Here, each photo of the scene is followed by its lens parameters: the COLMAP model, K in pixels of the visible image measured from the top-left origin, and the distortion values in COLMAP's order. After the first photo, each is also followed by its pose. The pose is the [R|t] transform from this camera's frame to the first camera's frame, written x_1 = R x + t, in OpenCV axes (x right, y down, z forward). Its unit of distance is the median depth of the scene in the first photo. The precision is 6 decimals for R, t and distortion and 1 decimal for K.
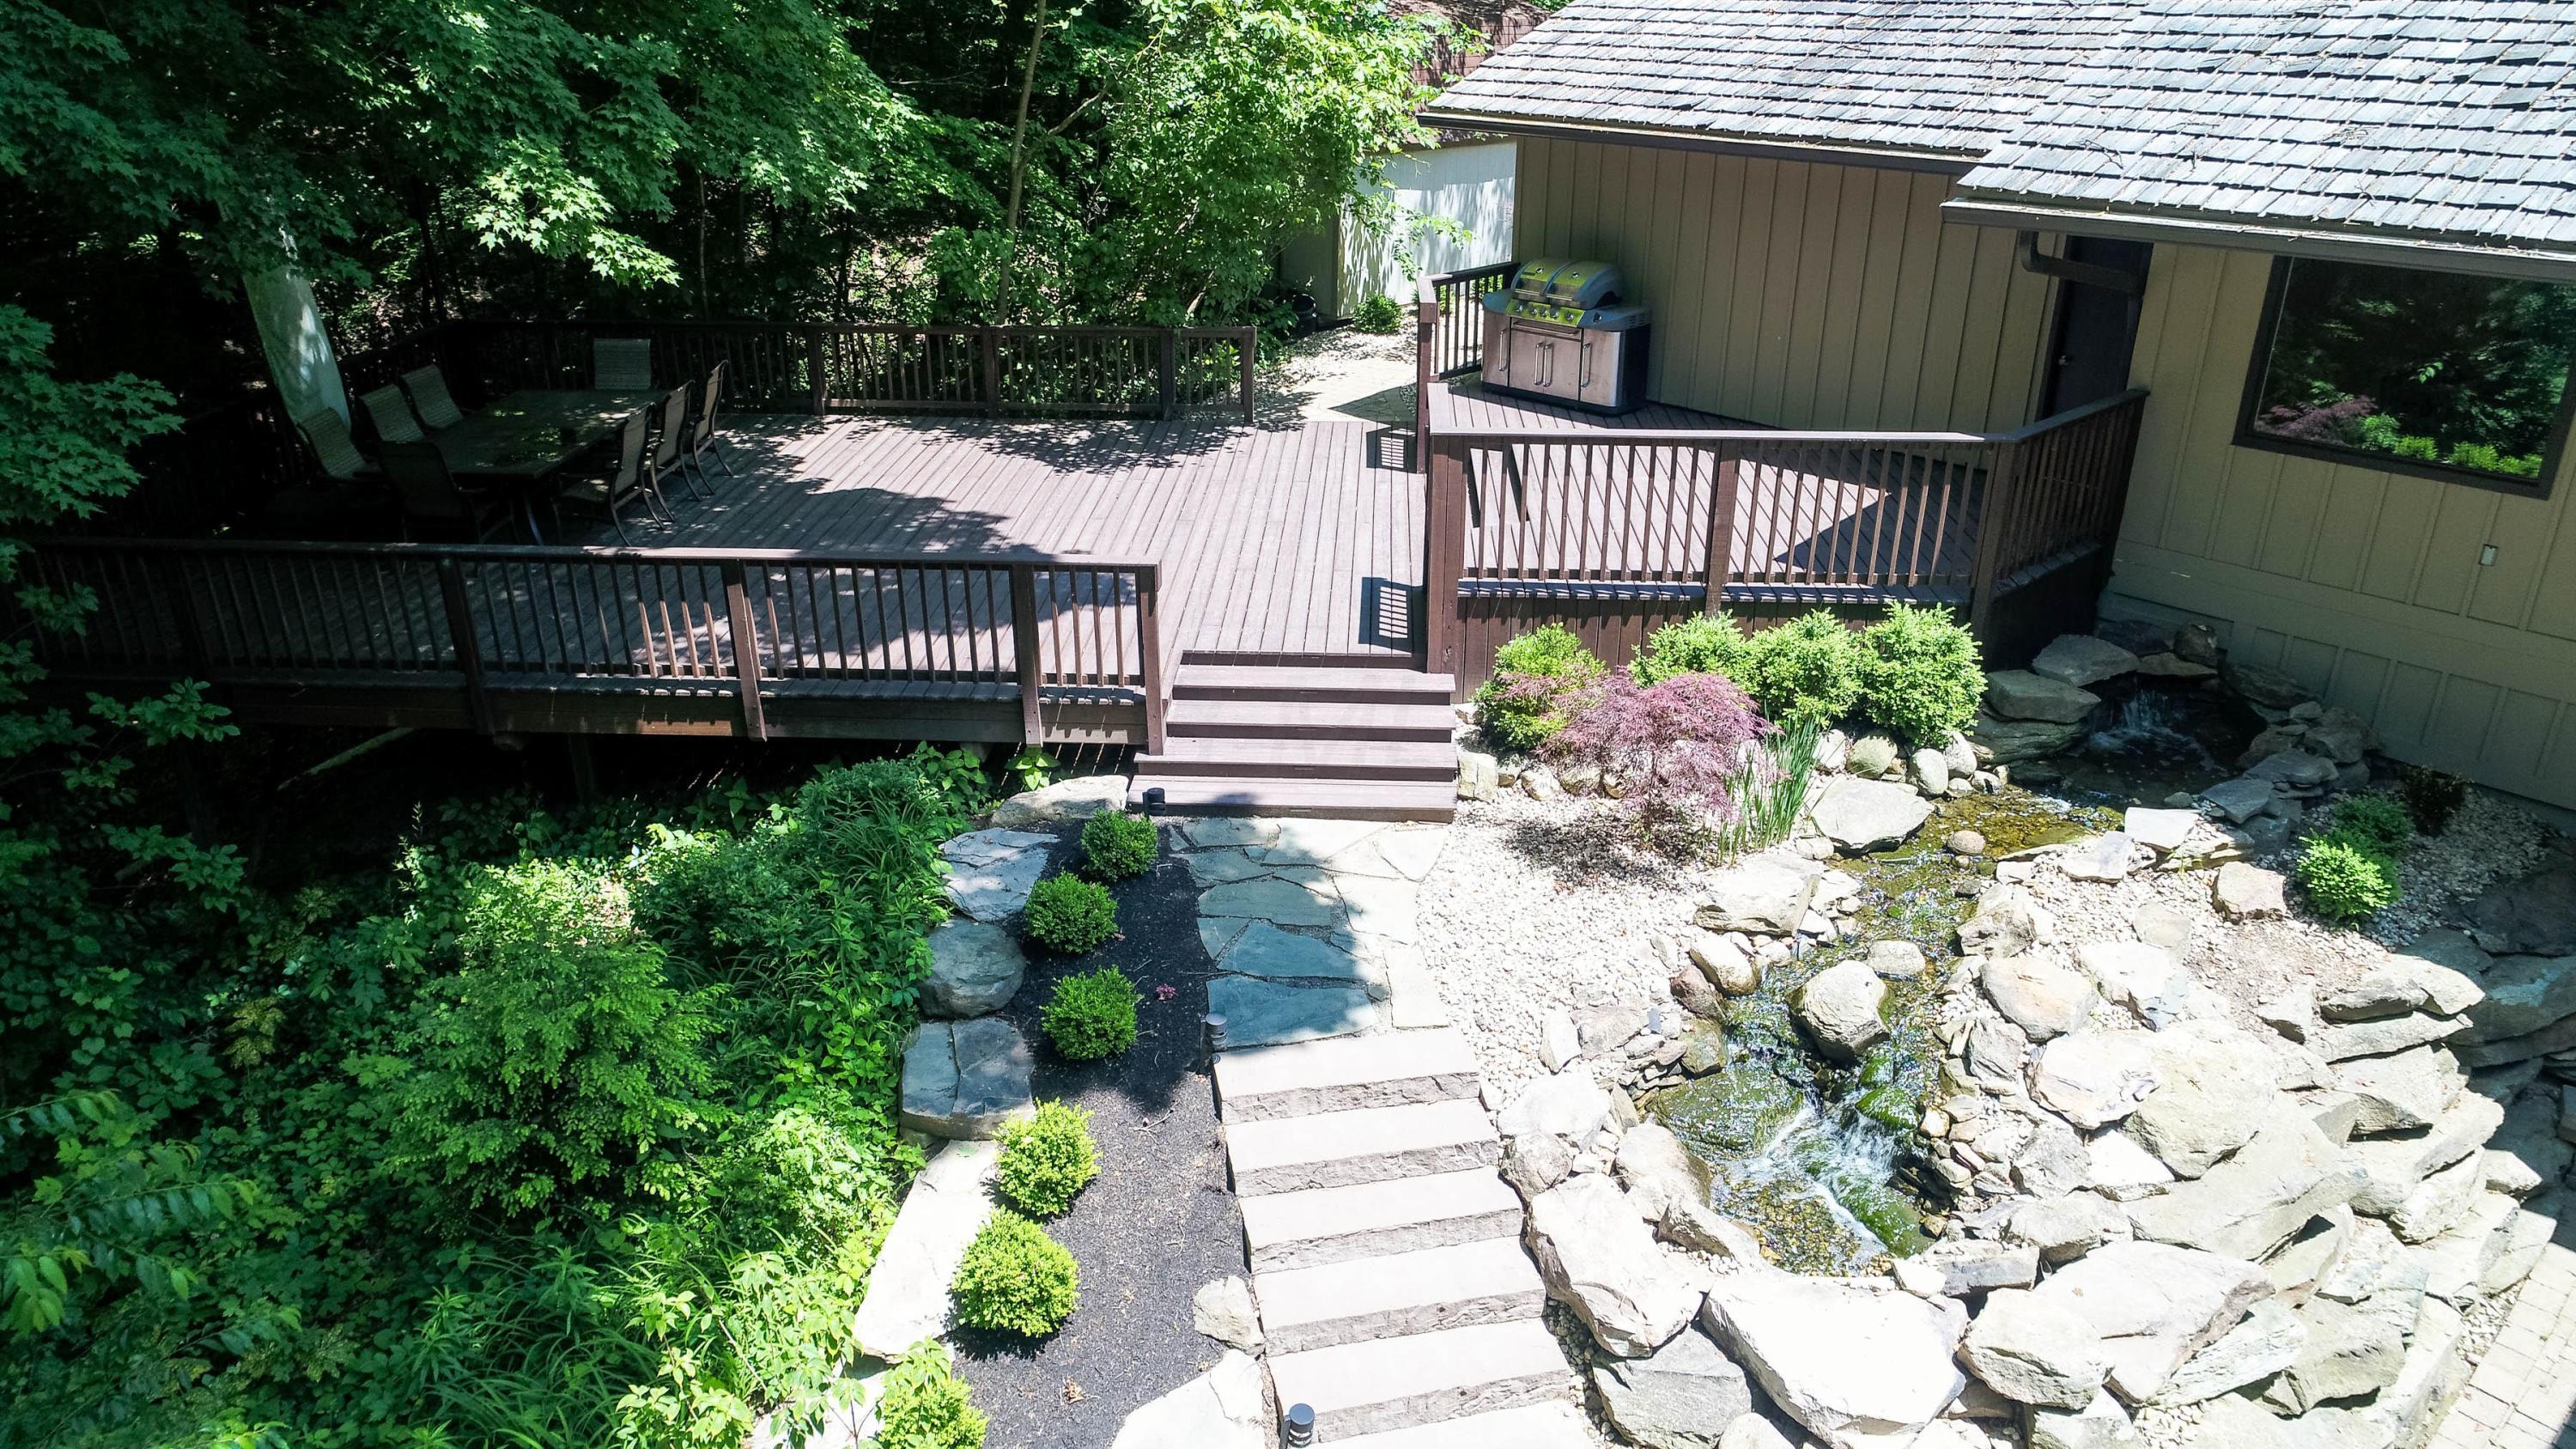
lens RADIAL K [[1735.1, 0, 1273.8], [0, 1735.1, 726.3], [0, 0, 1]] dist [0.002220, 0.002315]
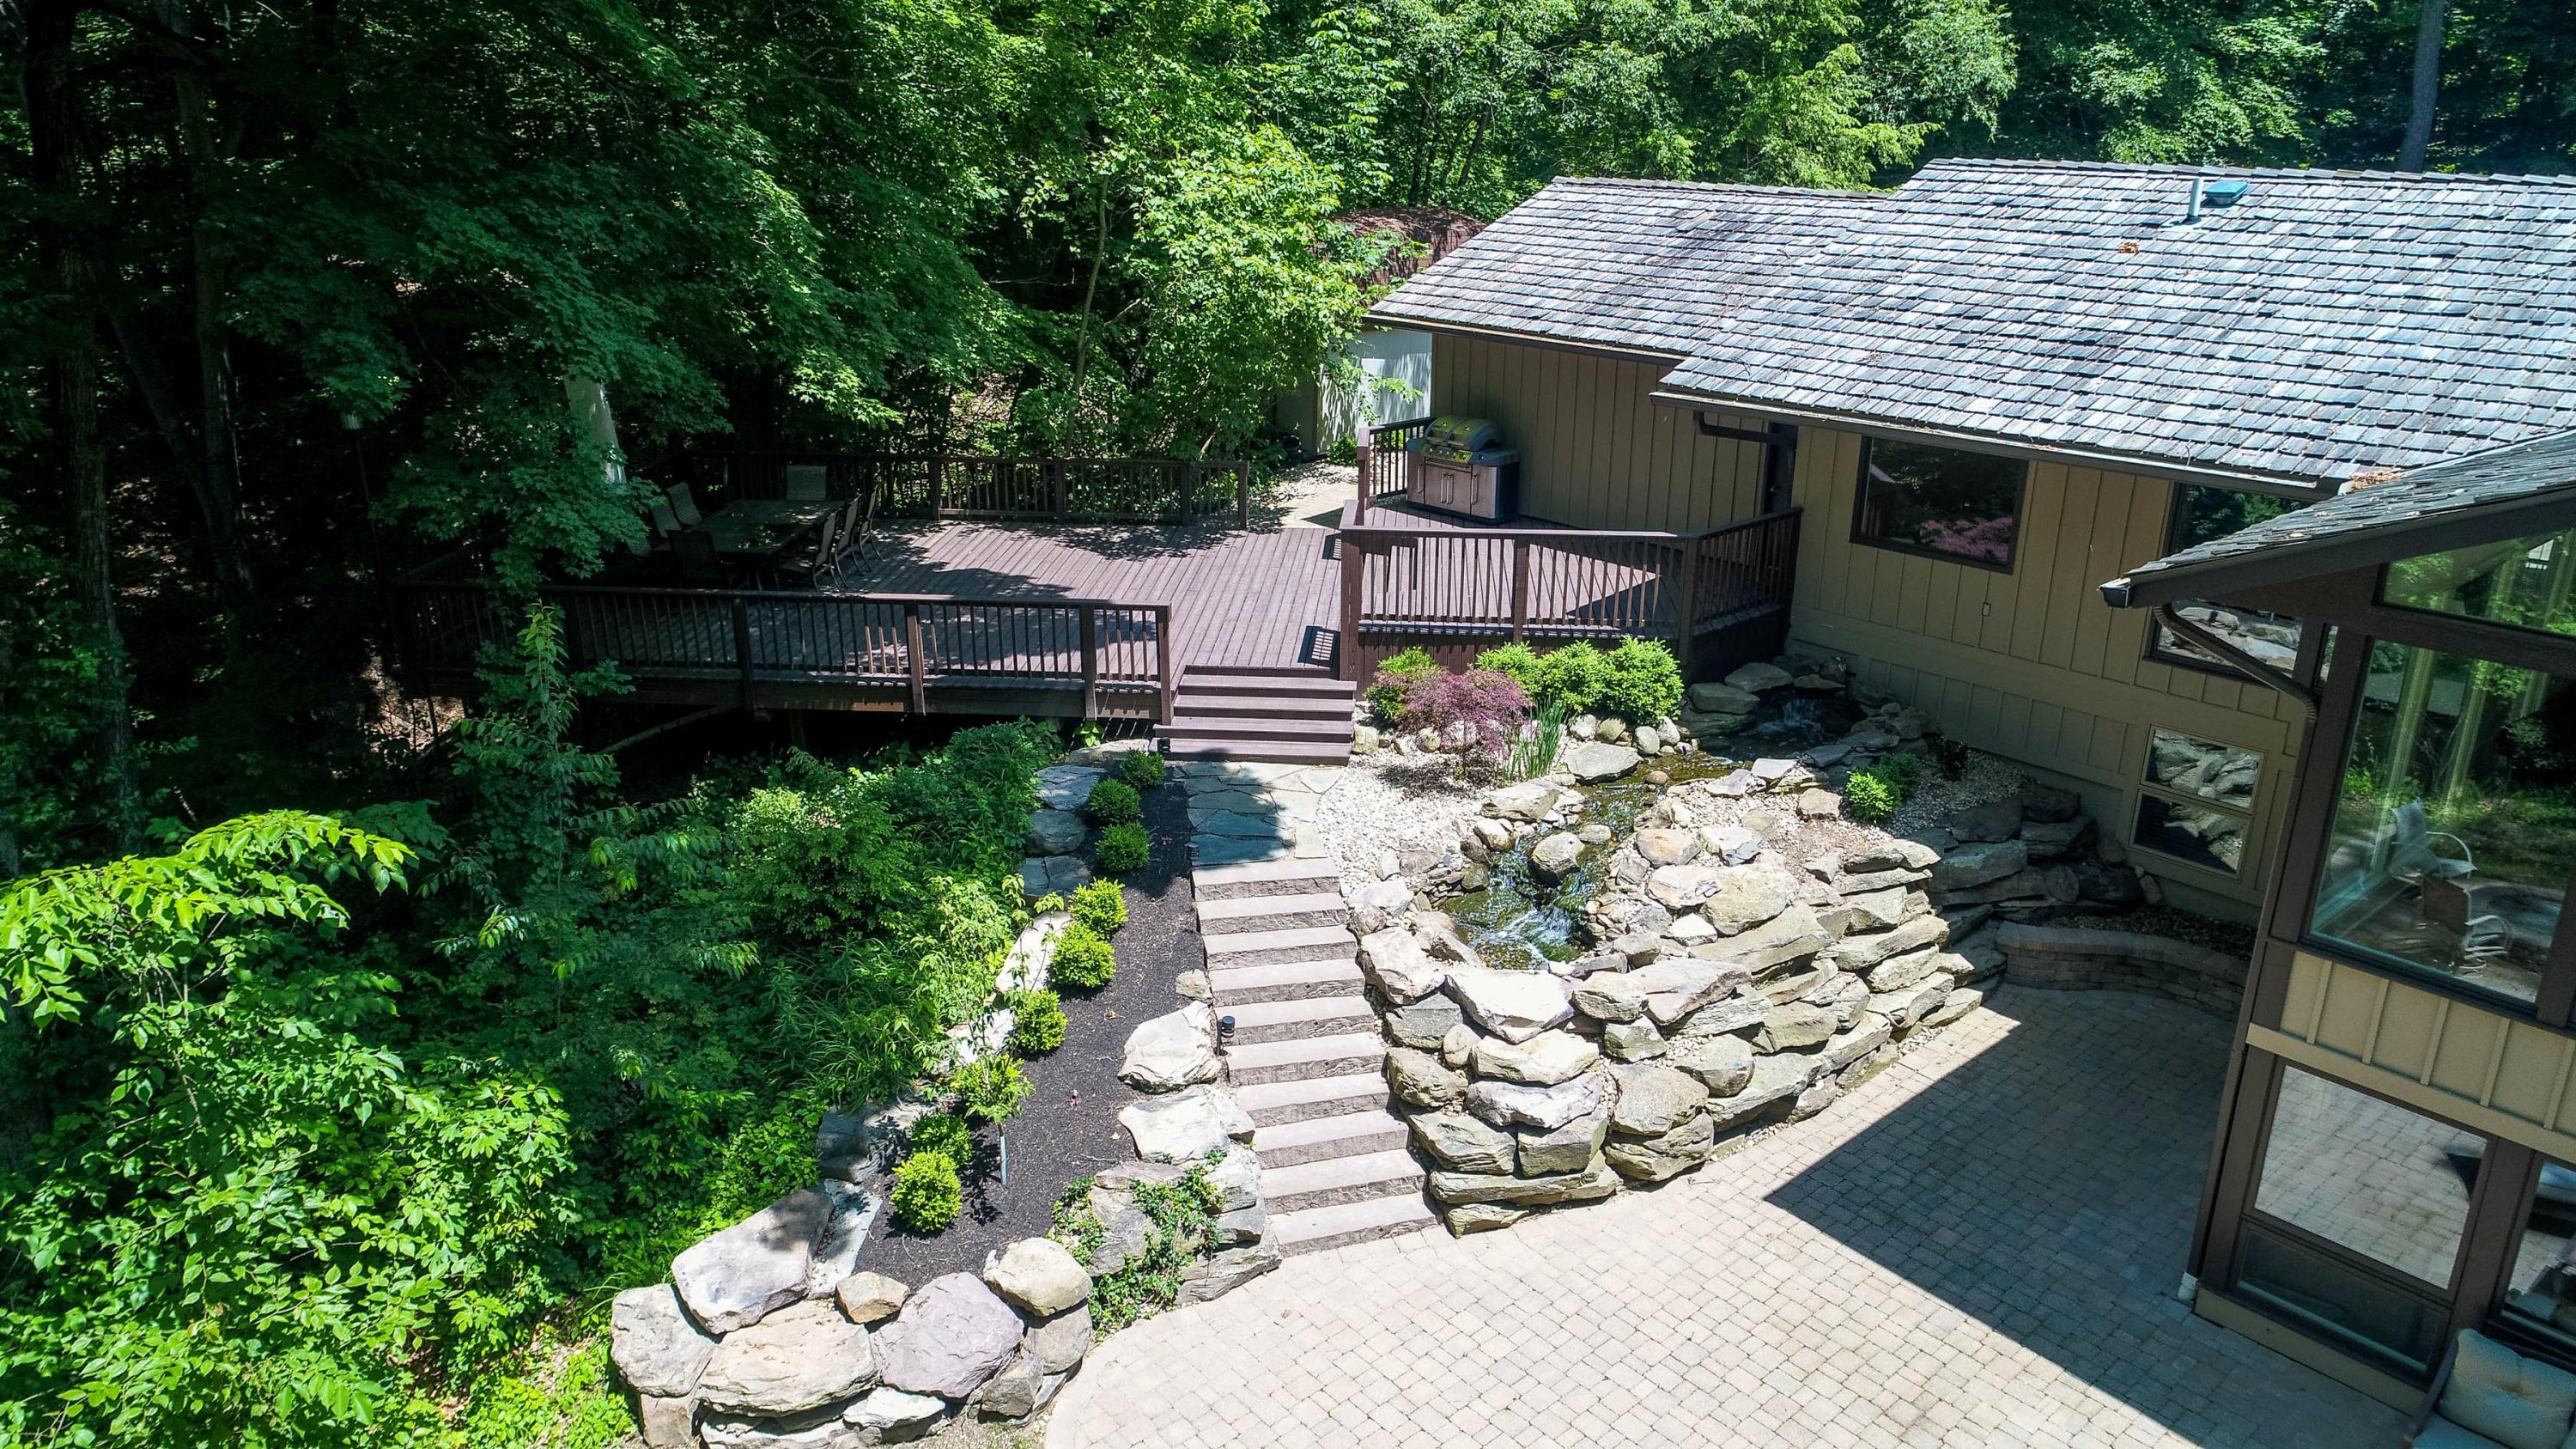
lens RADIAL K [[1725.4, 0, 1288.1], [0, 1725.4, 737.5], [0, 0, 1]] dist [0.001248, 0.001508]
pose [[0.999856, 0.010967, -0.012967, 0.066448], [-0.011756, 0.997981, -0.062421, 0.127657], [0.012256, 0.062564, 0.997966, -0.603239]]
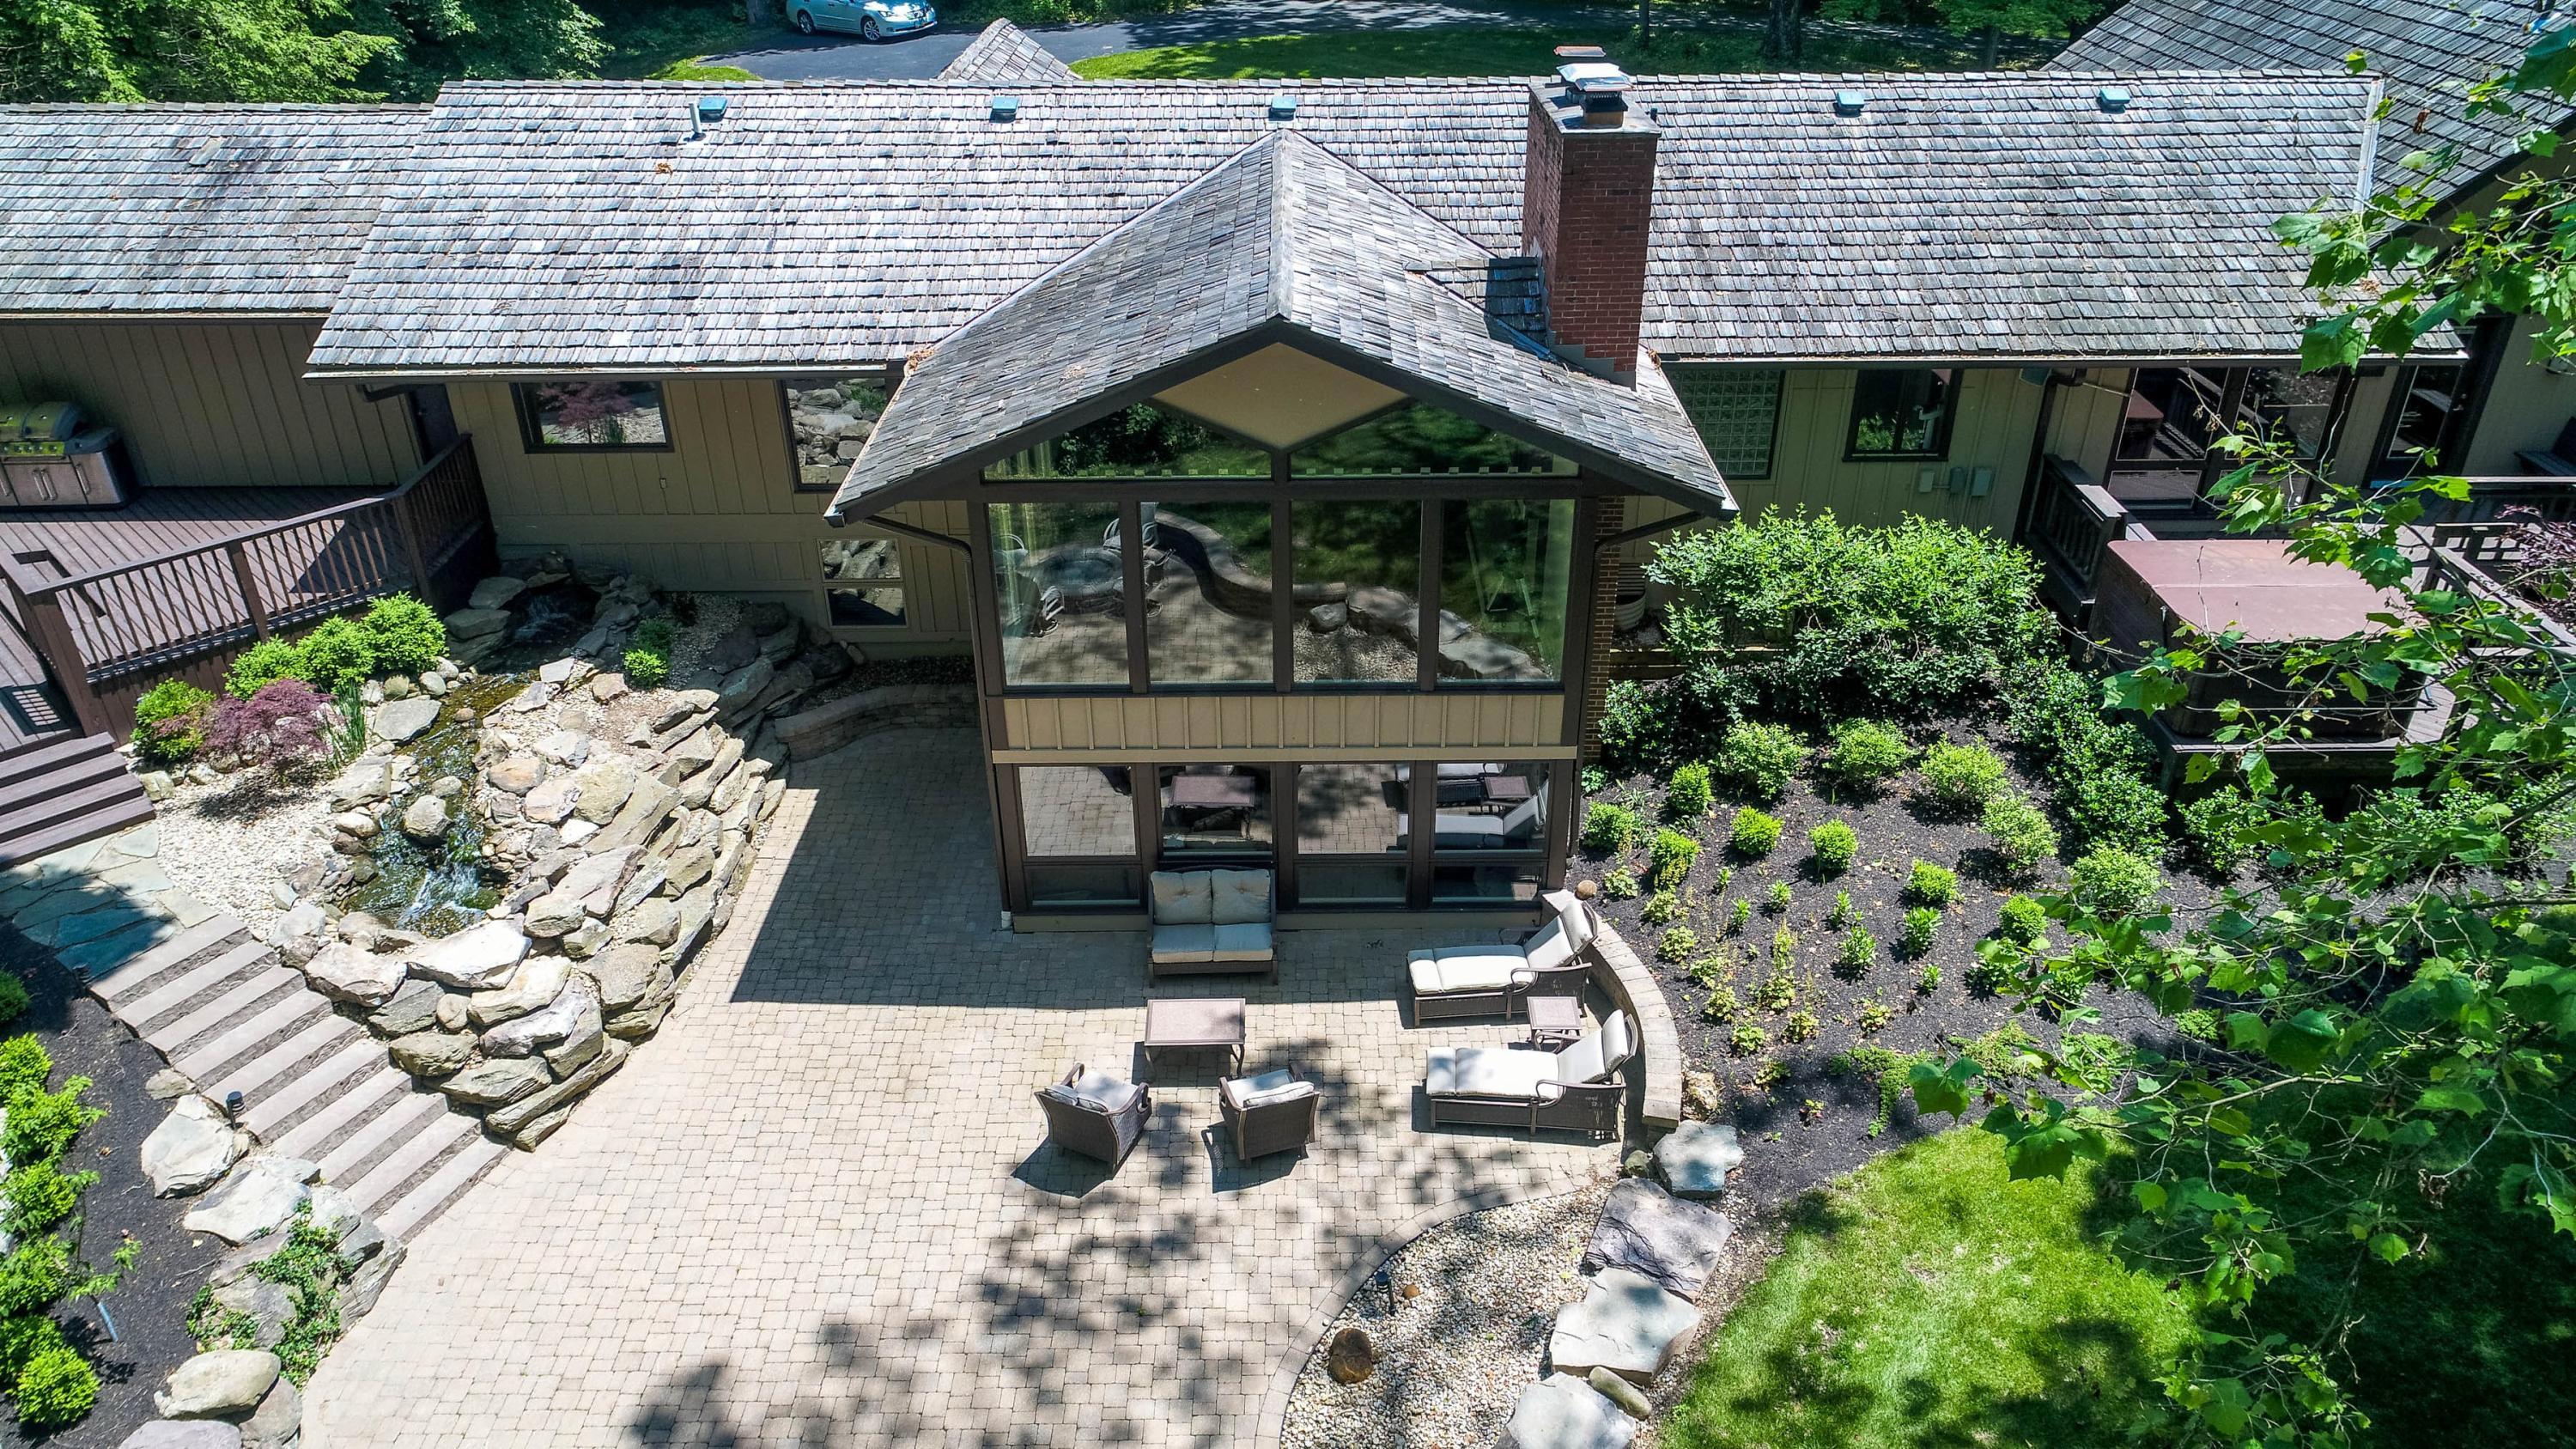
lens RADIAL K [[1725.4, 0, 1288.1], [0, 1725.4, 737.5], [0, 0, 1]] dist [0.001248, 0.001508]
pose [[0.664759, -0.374820, 0.646224, -0.205916], [0.303676, 0.925911, 0.224656, -0.054650], [-0.682551, 0.046900, 0.729331, -0.896804]]
